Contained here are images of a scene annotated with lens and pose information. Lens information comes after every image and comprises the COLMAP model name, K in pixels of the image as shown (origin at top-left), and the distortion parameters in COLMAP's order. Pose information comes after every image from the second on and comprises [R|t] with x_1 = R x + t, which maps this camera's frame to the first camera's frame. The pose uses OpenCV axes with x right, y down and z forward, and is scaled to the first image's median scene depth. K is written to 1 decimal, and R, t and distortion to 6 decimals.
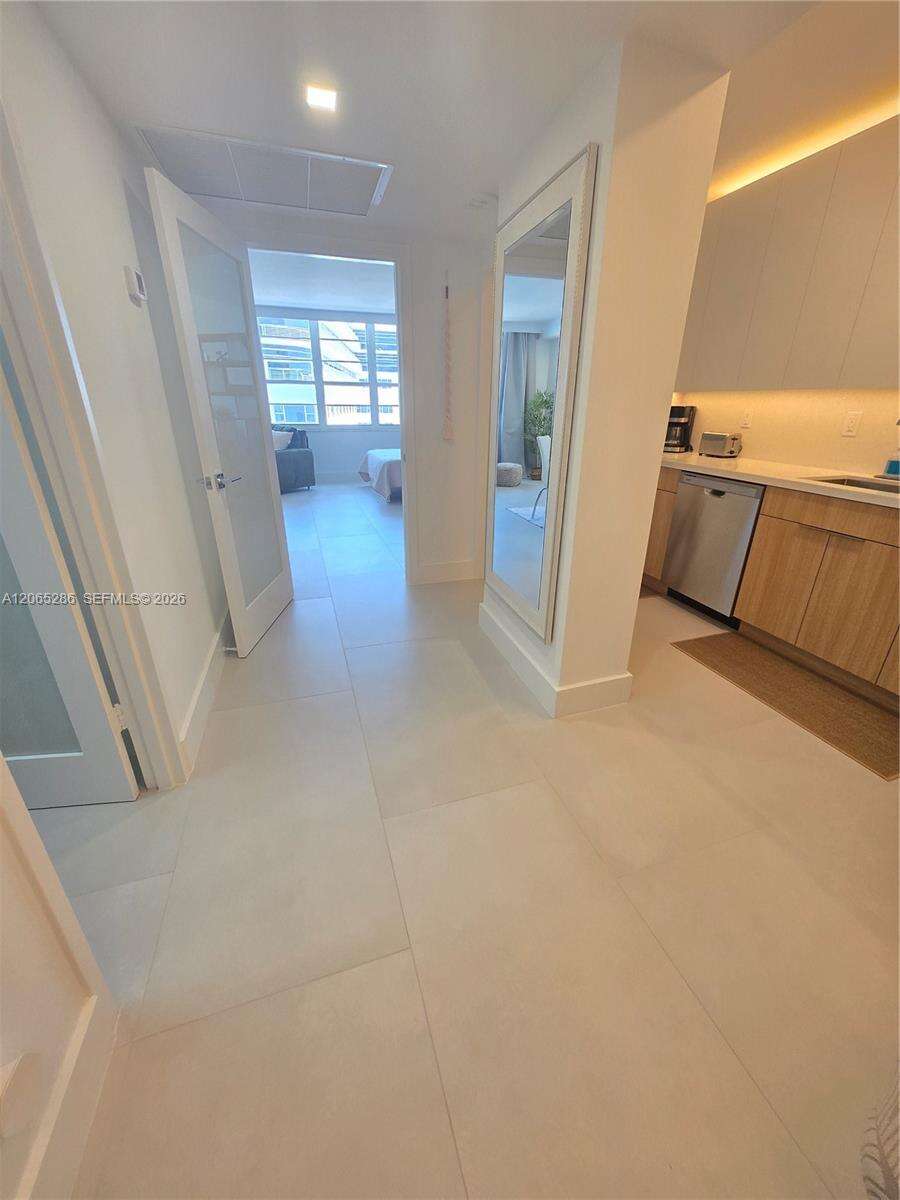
lens RADIAL K [[469.1, 0, 459.1], [0, 469.1, 596.5], [0, 0, 1]] dist [0.003033, -0.001036]
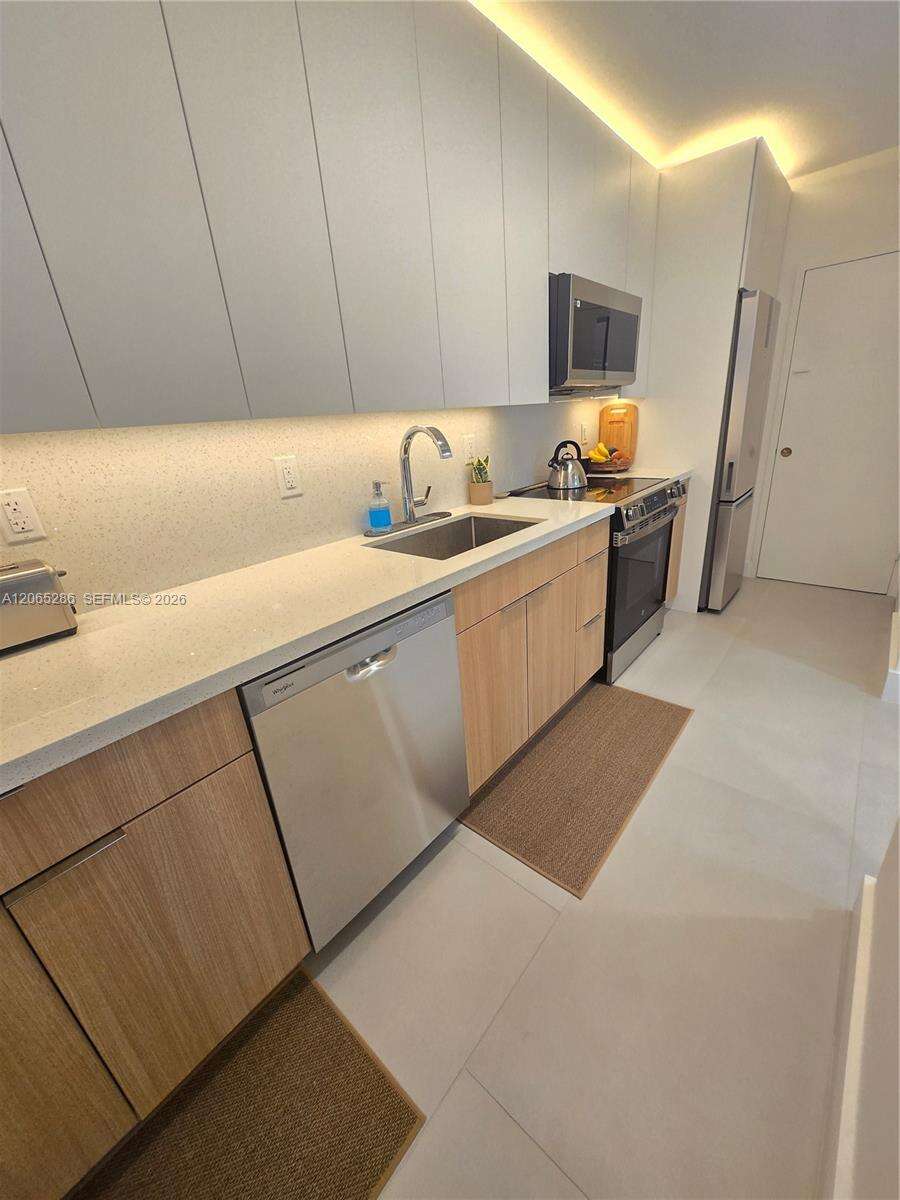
lens RADIAL K [[469.1, 0, 459.0], [0, 469.1, 597.7], [0, 0, 1]] dist [0.003033, -0.001036]
pose [[-0.514134, -0.284386, 0.809191, 0.209050], [0.389457, 0.763164, 0.515658, -0.465678], [-0.764192, 0.580263, -0.281613, 1.078934]]
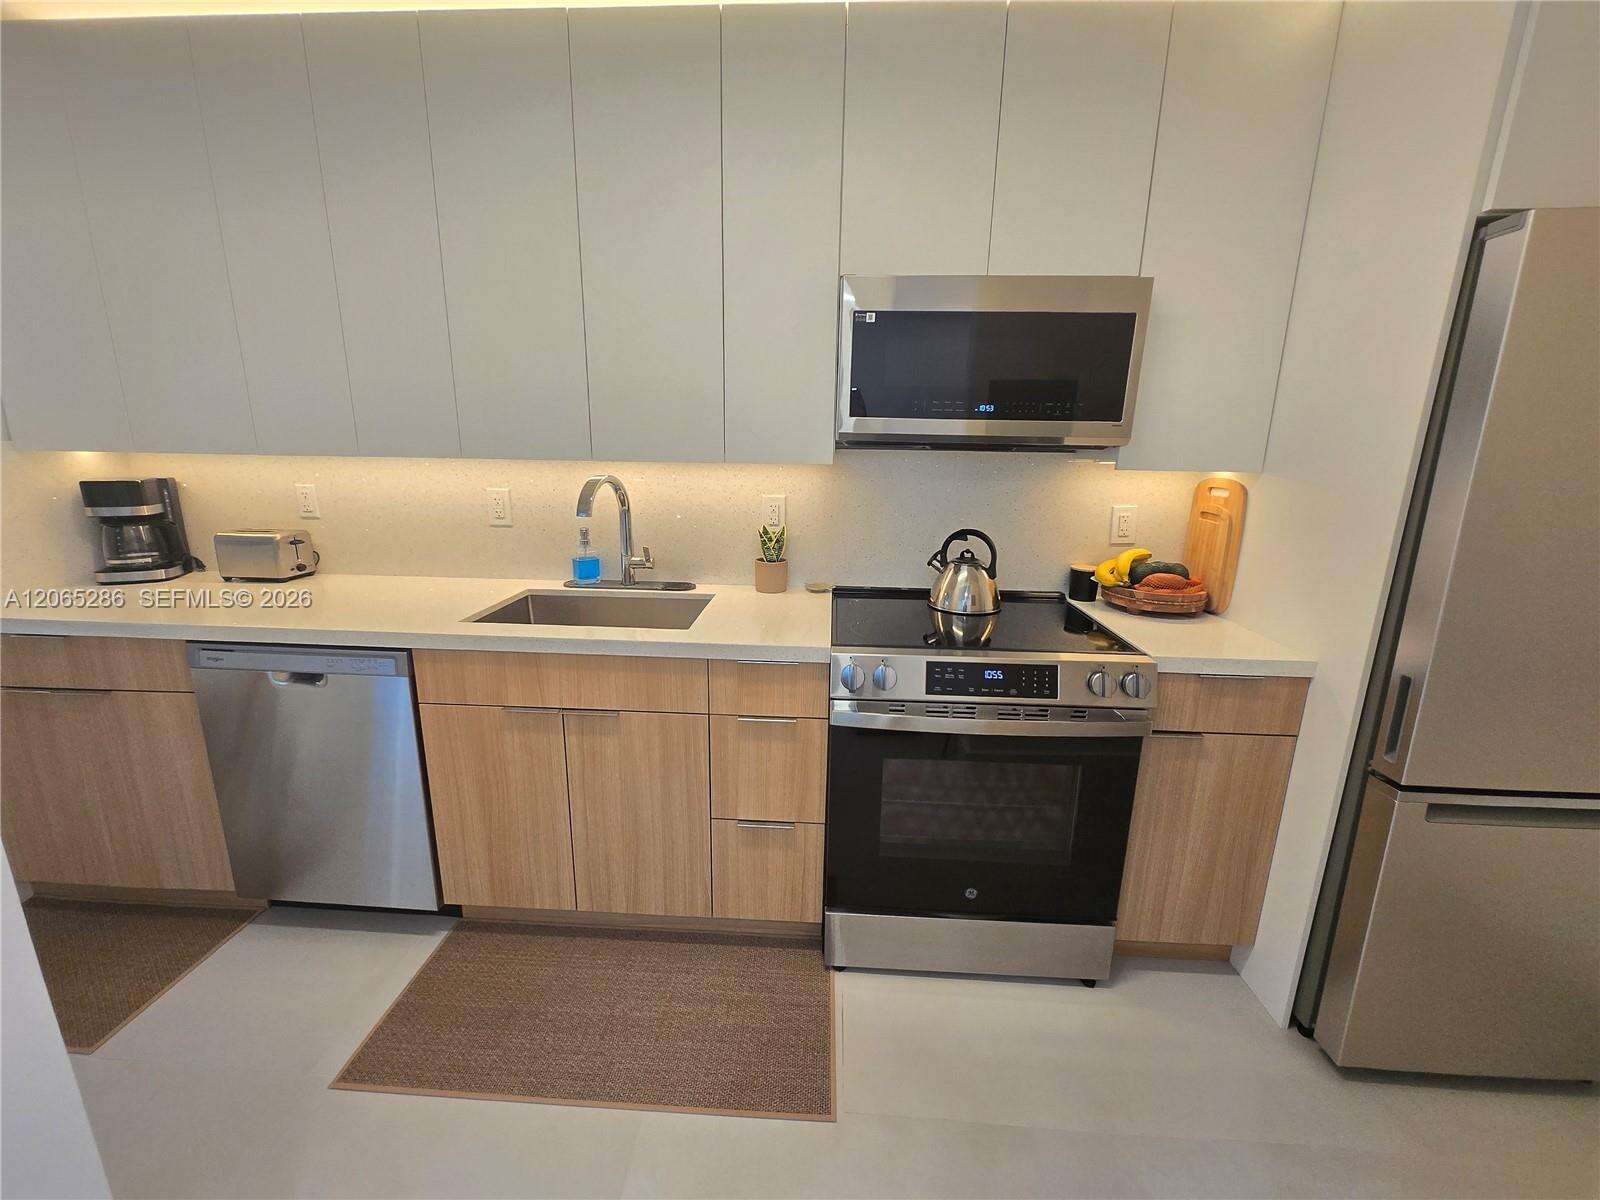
lens RADIAL K [[625.5, 0, 798.4], [0, 625.5, 583.0], [0, 0, 1]] dist [0.003033, -0.001036]
pose [[0.375331, -0.208283, 0.903186, 0.221915], [0.346277, 0.935380, 0.071807, -0.195400], [-0.859778, 0.285801, 0.423201, 0.343309]]
